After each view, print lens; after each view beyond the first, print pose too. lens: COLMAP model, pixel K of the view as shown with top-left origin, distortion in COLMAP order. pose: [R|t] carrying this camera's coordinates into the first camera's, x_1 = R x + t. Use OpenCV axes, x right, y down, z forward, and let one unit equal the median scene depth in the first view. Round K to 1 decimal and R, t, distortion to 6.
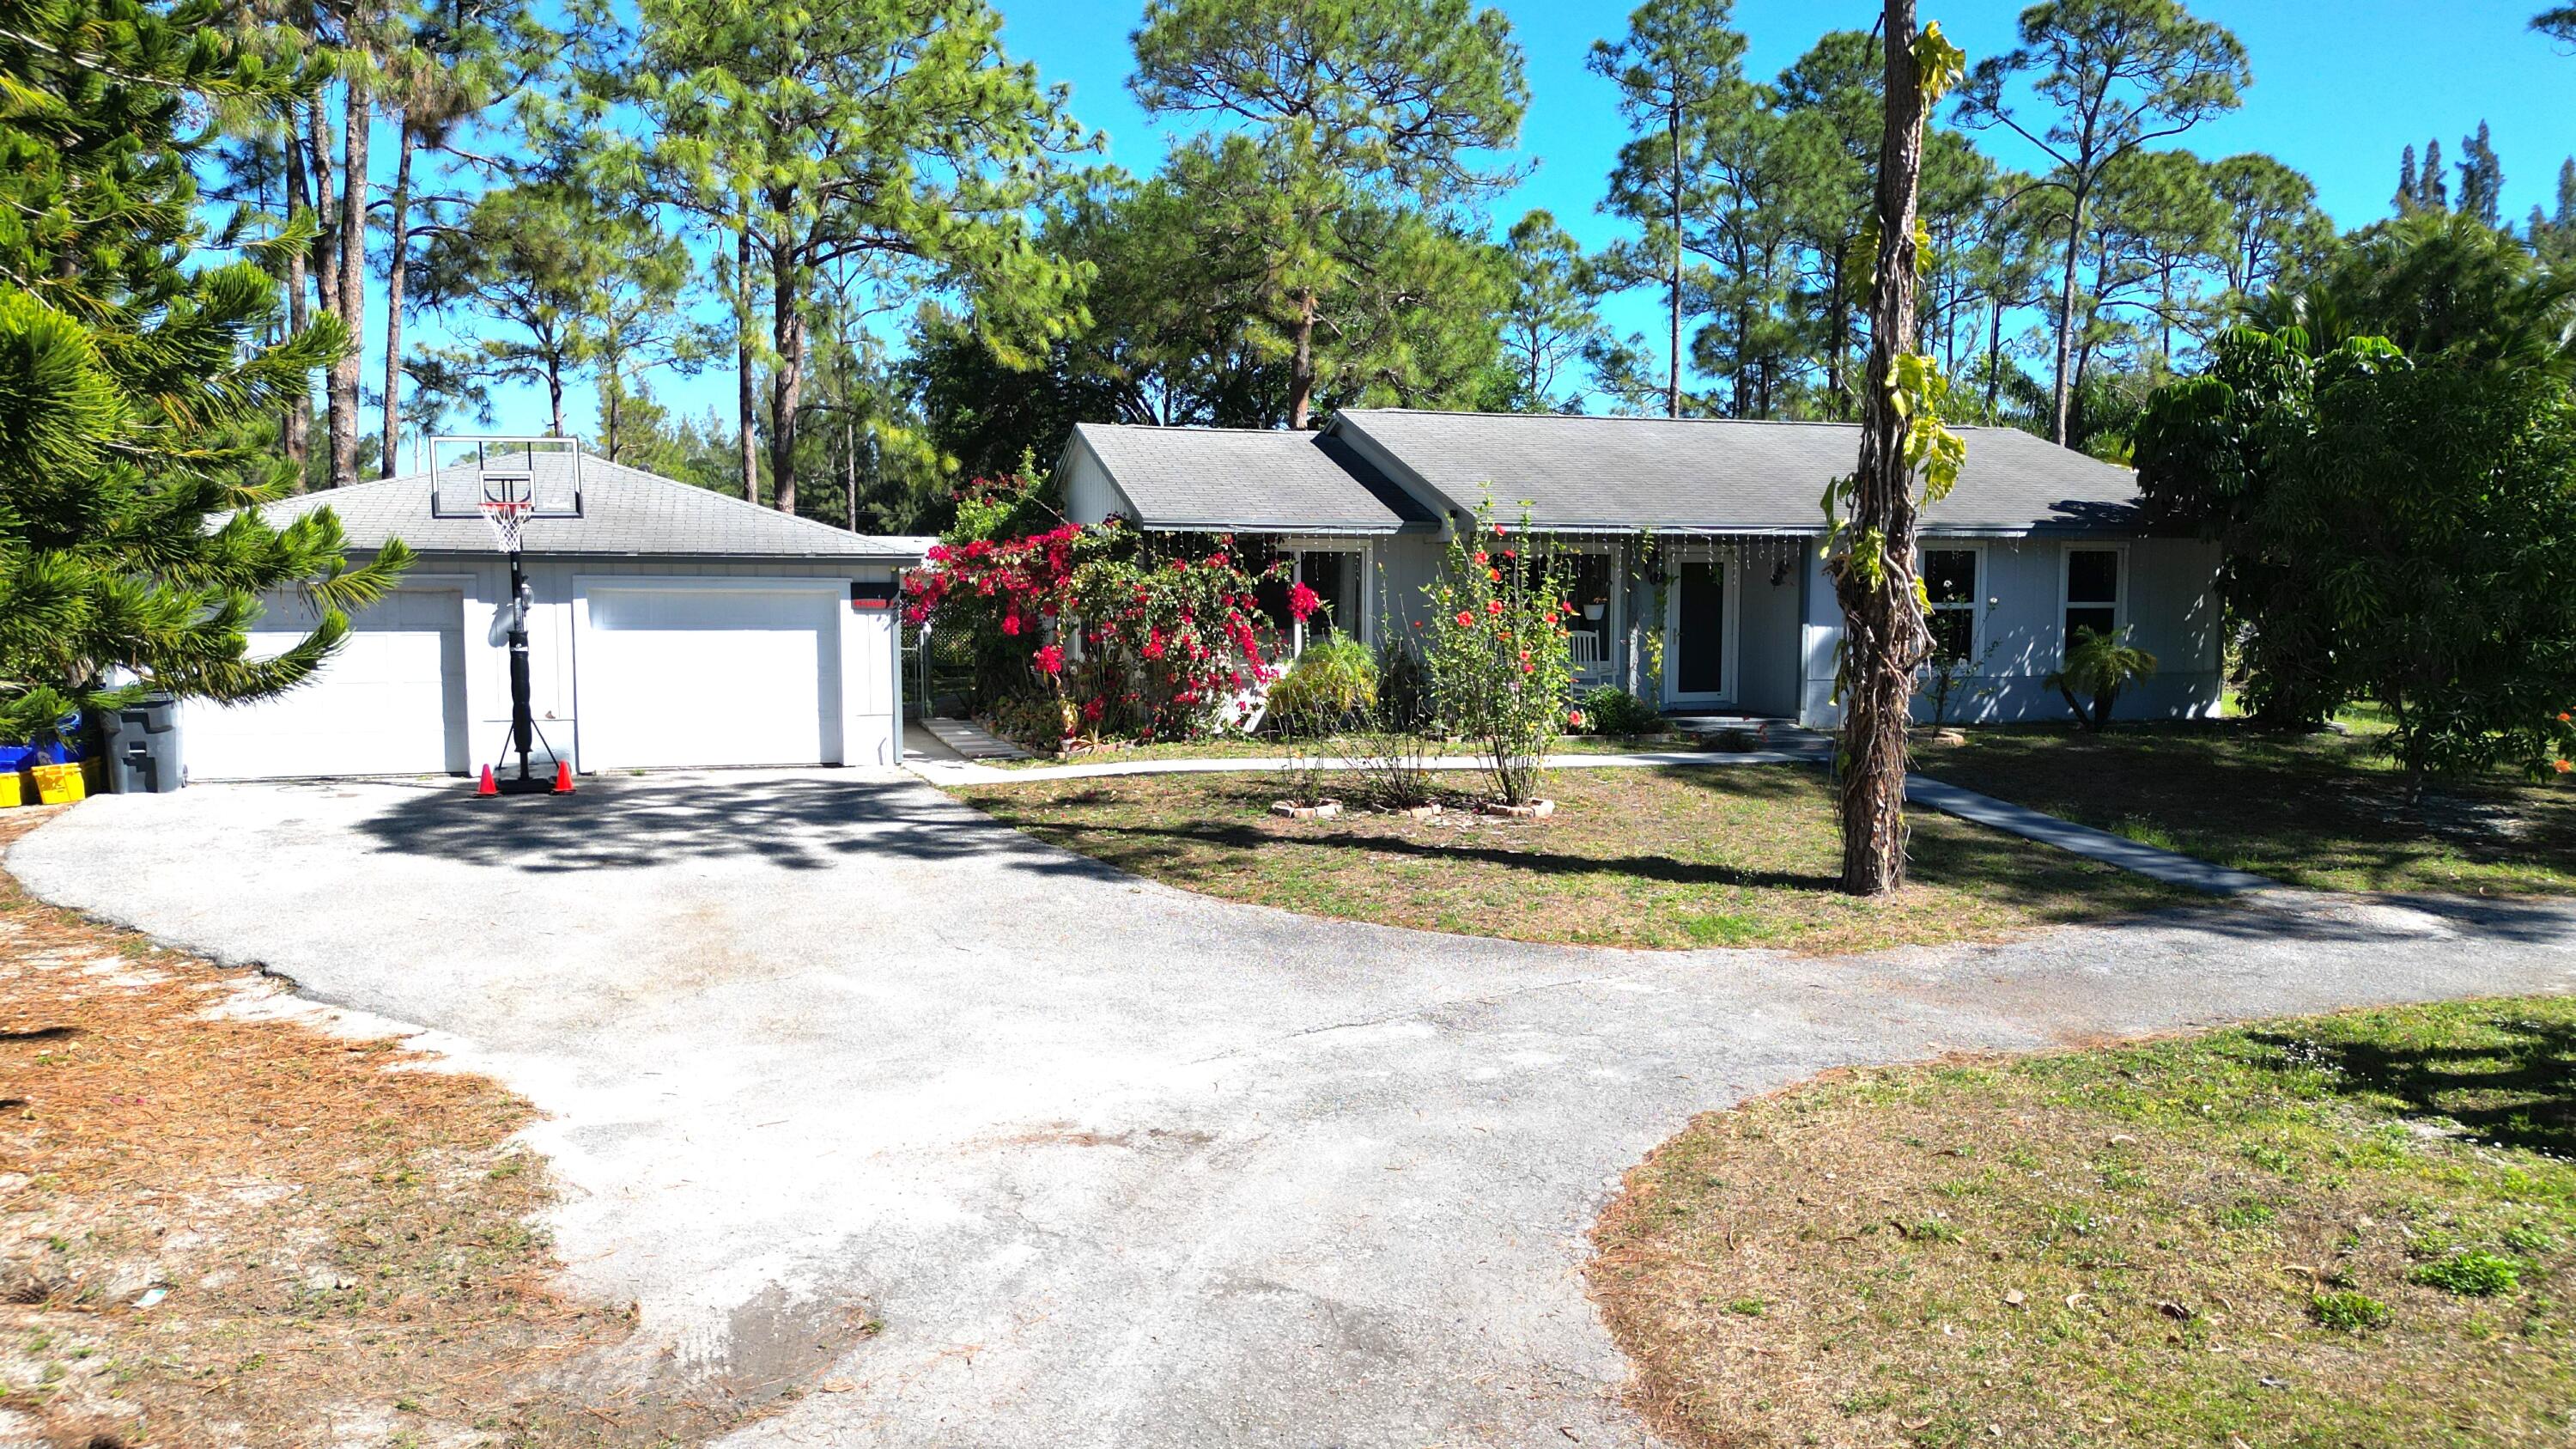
lens RADIAL K [[1856.8, 0, 1320.7], [0, 1856.8, 728.3], [0, 0, 1]] dist [0.074003, -0.081304]
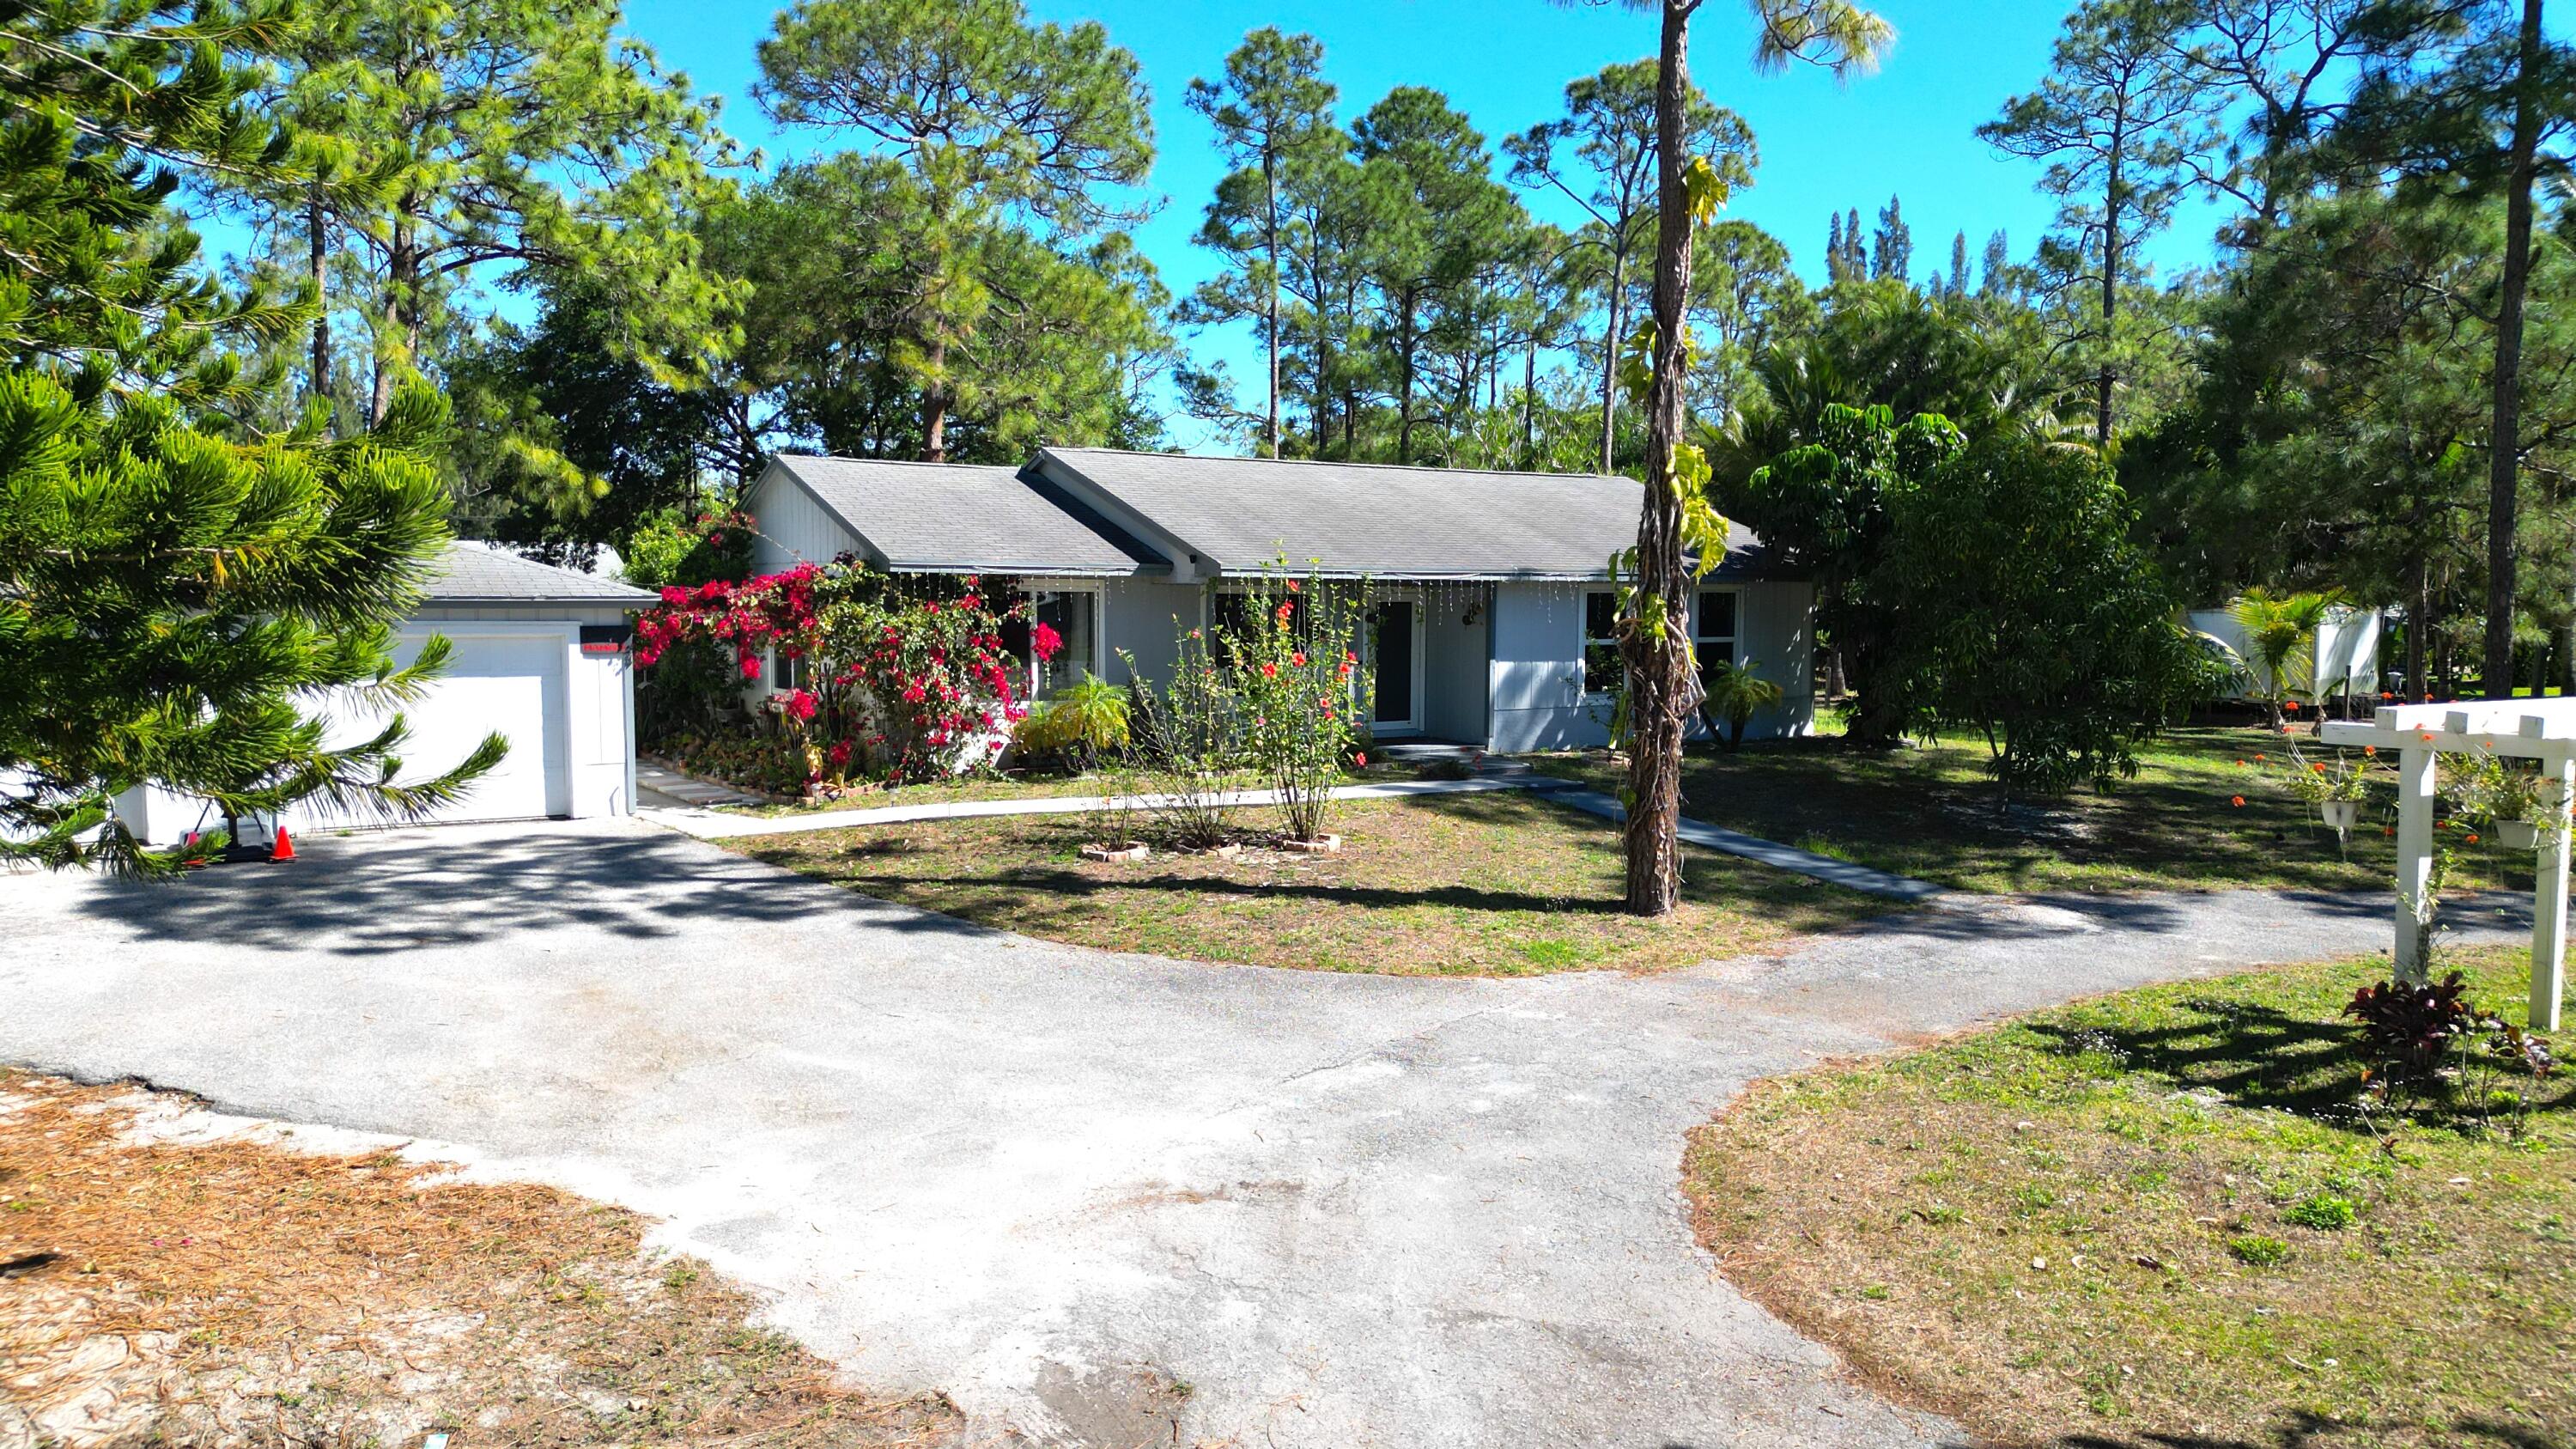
lens RADIAL K [[1856.8, 0, 1320.7], [0, 1856.8, 728.3], [0, 0, 1]] dist [0.074003, -0.081304]
pose [[0.961464, -0.017139, 0.274398, -0.151373], [0.016324, 0.999853, 0.005251, -0.024594], [-0.274447, -0.000569, 0.961602, -0.027654]]
